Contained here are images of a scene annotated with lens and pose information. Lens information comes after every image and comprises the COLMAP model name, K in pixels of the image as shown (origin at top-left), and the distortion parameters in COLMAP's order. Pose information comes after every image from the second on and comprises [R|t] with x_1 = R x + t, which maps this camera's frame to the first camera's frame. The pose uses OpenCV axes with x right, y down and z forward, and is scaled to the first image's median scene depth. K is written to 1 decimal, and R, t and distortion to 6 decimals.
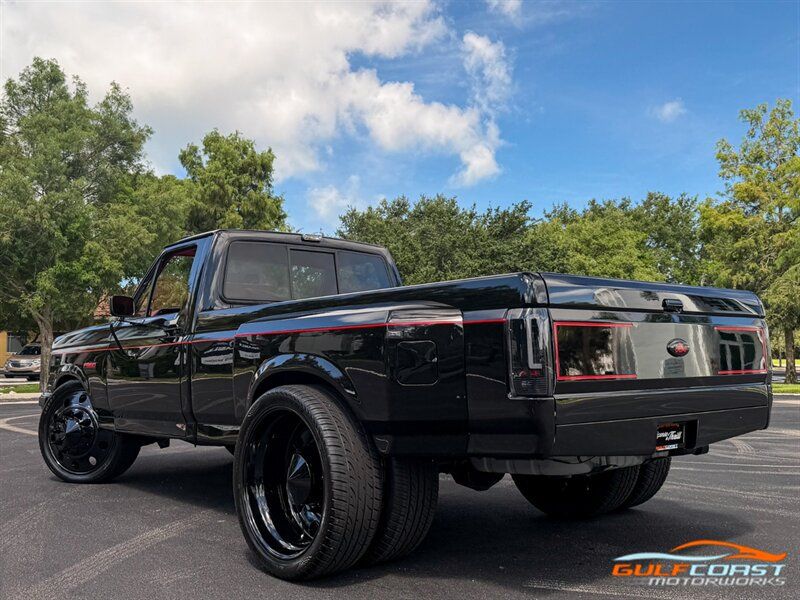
lens RADIAL K [[830.1, 0, 365.1], [0, 830.1, 256.3], [0, 0, 1]] dist [0.060958, 0.000000]
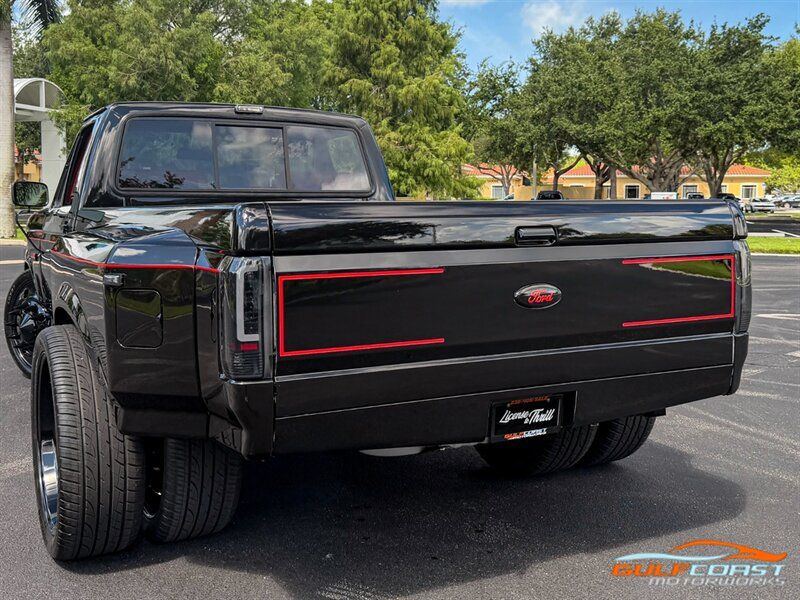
lens RADIAL K [[907.7, 0, 395.5], [0, 907.7, 281.5], [0, 0, 1]] dist [0.099777, 0.000000]
pose [[0.977595, 0.026039, -0.208879, 0.053378], [0.018382, 0.977967, 0.207947, -0.008018], [0.209692, -0.207128, 0.955577, 0.033317]]
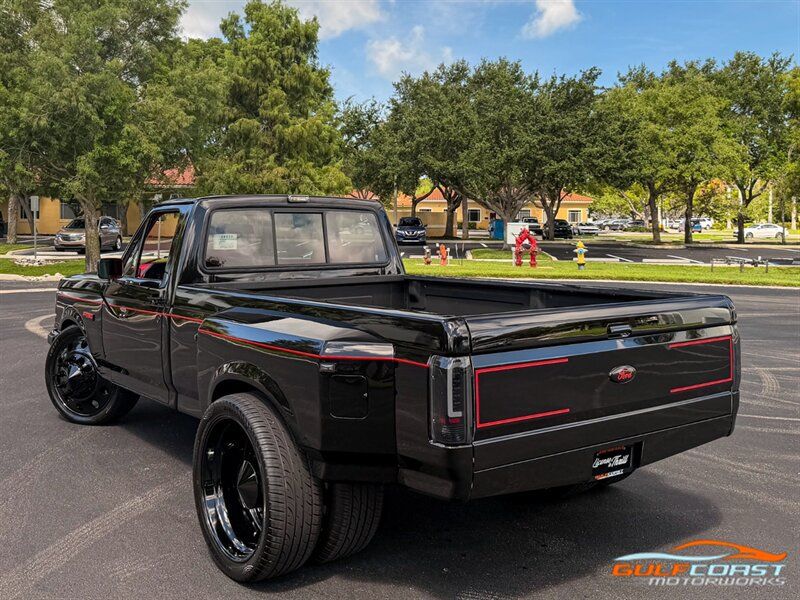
lens RADIAL K [[865.3, 0, 354.8], [0, 865.3, 241.1], [0, 0, 1]] dist [0.077174, 0.000000]
pose [[0.996276, 0.013371, -0.085174, 0.018556], [-0.000615, 0.988979, 0.148056, -0.025550], [0.086215, -0.147452, 0.985304, -0.001490]]
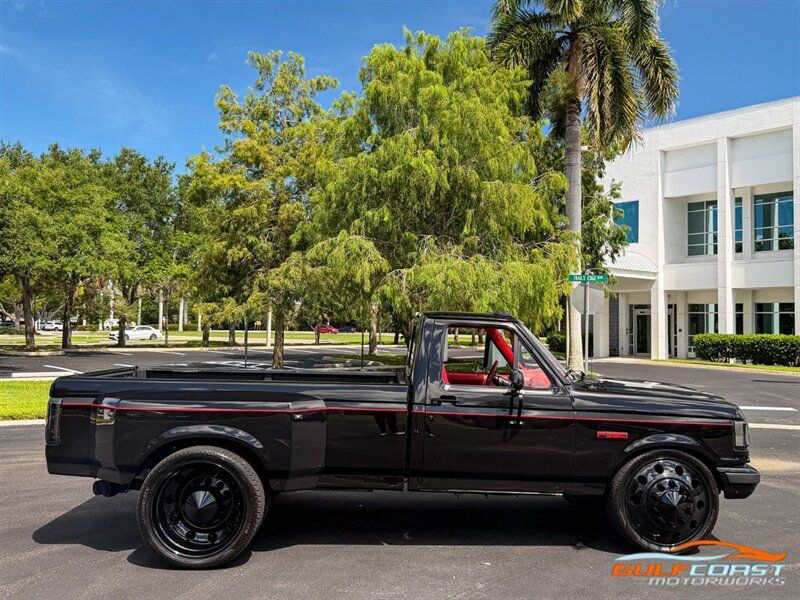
lens RADIAL K [[766.8, 0, 414.4], [0, 766.8, 276.9], [0, 0, 1]] dist [0.048112, 0.000000]
pose [[0.758154, 0.062244, 0.649098, 0.094222], [-0.101330, 0.994587, 0.022980, 0.014059], [-0.644155, -0.083196, 0.760357, 0.319156]]
